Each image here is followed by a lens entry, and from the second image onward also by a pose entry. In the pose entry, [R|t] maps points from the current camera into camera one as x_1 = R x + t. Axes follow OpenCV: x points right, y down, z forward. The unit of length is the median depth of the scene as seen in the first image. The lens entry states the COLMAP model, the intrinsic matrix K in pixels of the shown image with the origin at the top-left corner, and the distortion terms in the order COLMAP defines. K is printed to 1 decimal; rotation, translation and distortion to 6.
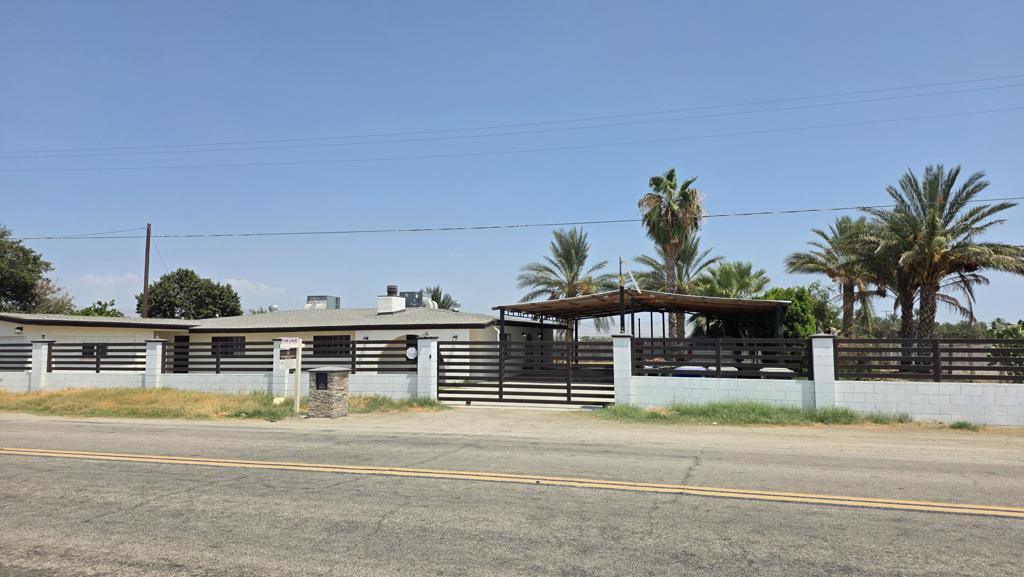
lens RADIAL K [[743.3, 0, 505.4], [0, 743.3, 286.1], [0, 0, 1]] dist [0.086854, -0.094571]
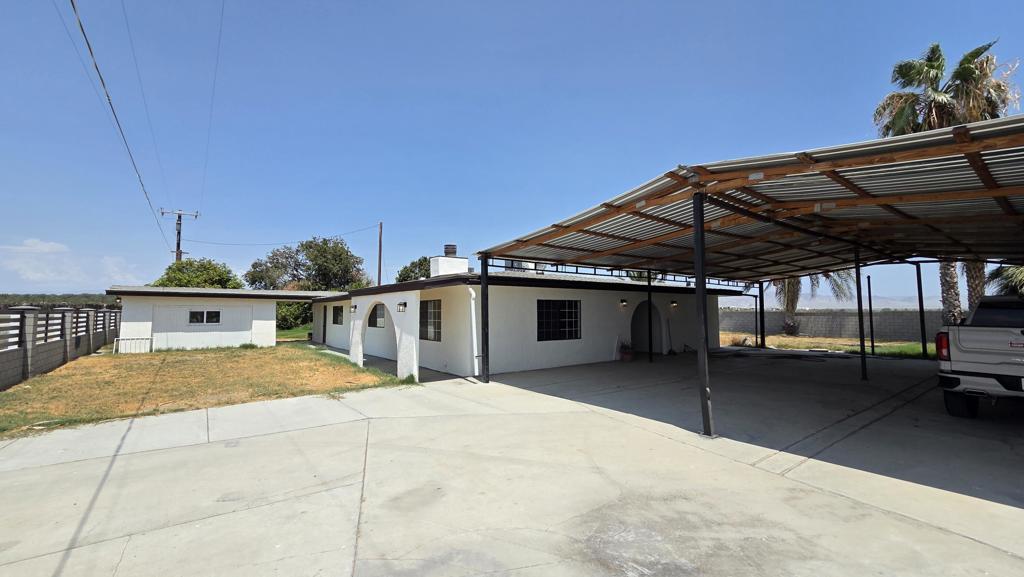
lens RADIAL K [[421.4, 0, 509.1], [0, 421.4, 283.7], [0, 0, 1]] dist [-0.001099, -0.000114]
pose [[0.809583, -0.035757, -0.585915, 0.127521], [0.042295, 0.999102, -0.002532, 0.034336], [0.585480, -0.022731, 0.810368, 0.476593]]
